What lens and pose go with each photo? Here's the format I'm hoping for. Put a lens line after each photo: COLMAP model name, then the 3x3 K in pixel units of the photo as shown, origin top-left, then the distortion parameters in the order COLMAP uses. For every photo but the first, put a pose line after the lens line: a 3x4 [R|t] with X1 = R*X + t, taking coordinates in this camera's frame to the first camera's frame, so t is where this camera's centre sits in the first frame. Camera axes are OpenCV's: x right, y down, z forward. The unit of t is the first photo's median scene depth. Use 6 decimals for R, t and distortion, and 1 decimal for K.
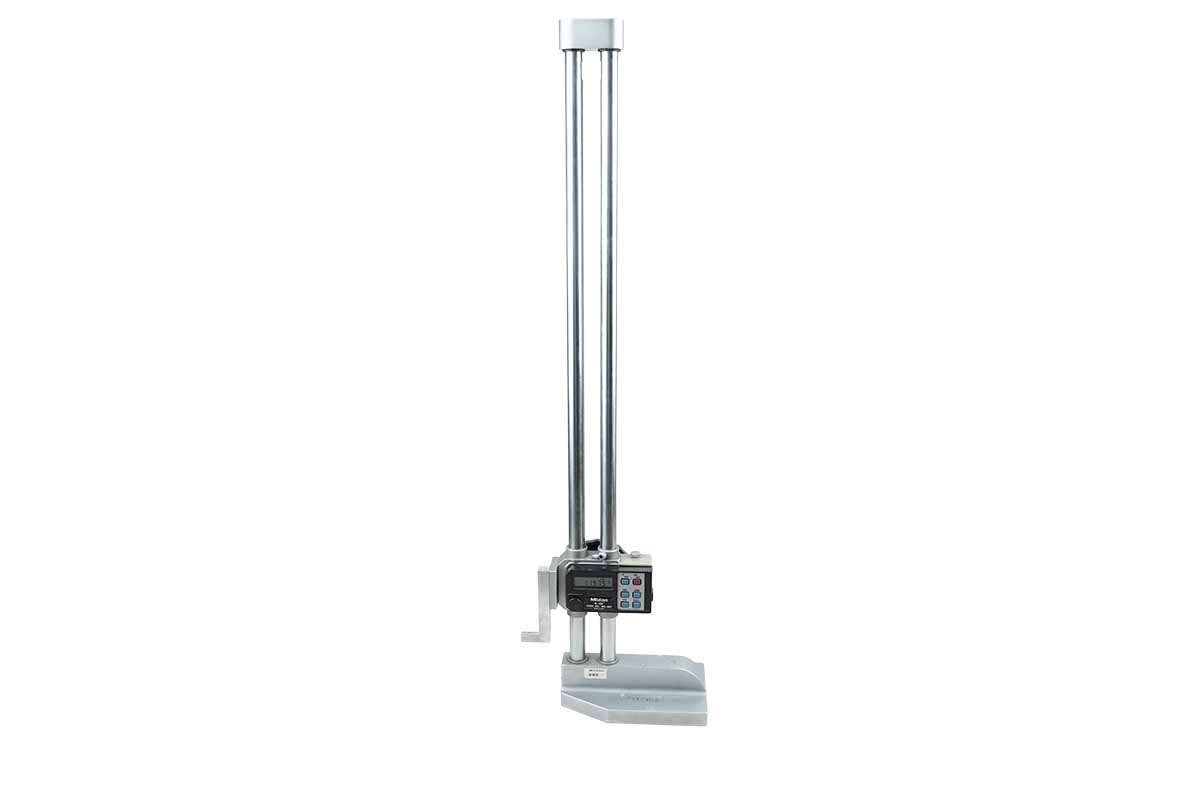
lens RADIAL K [[1001.4, 0, 600.0], [0, 1001.4, 400.0], [0, 0, 1]] dist [0.001313, 0.000249]
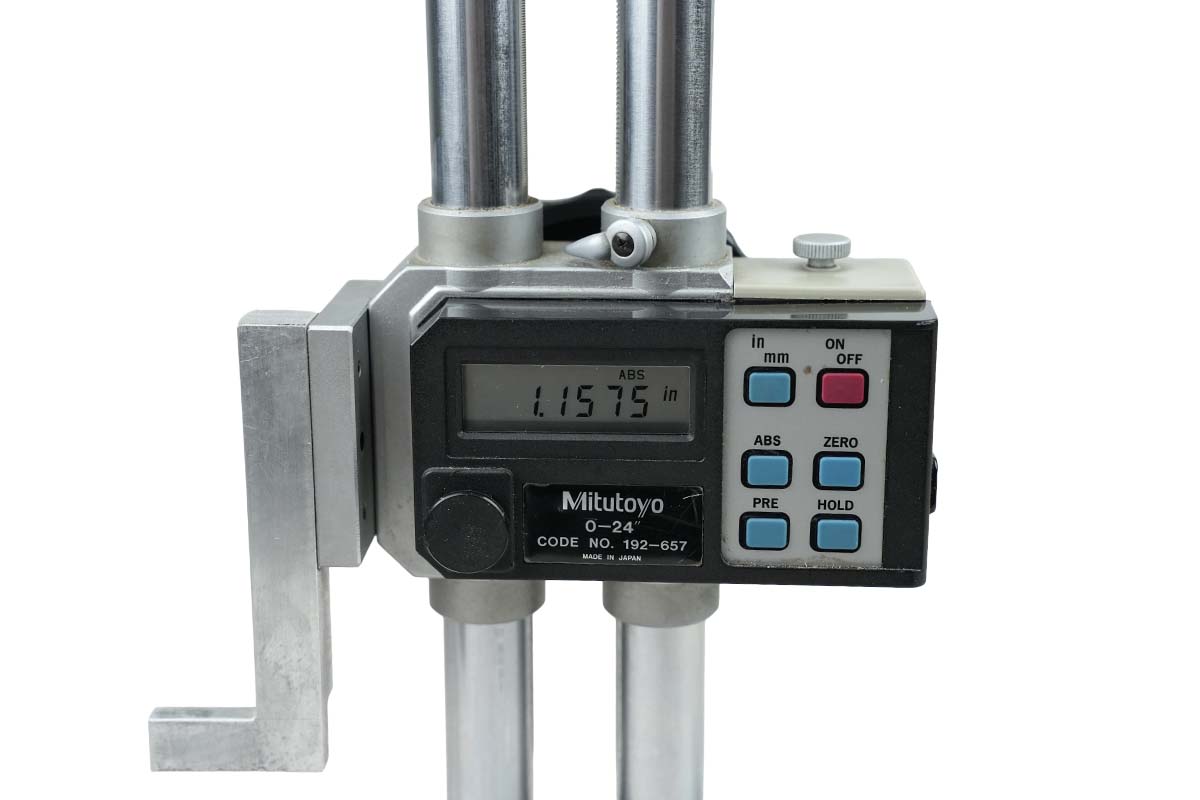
lens RADIAL K [[1606.6, 0, 600.0], [0, 1606.6, 400.0], [0, 0, 1]] dist [0.246489, -0.004351]
pose [[0.999945, -0.002860, 0.010046, -0.005648], [0.003095, 0.999722, -0.023369, 0.188315], [-0.009976, 0.023399, 0.999676, 0.728995]]
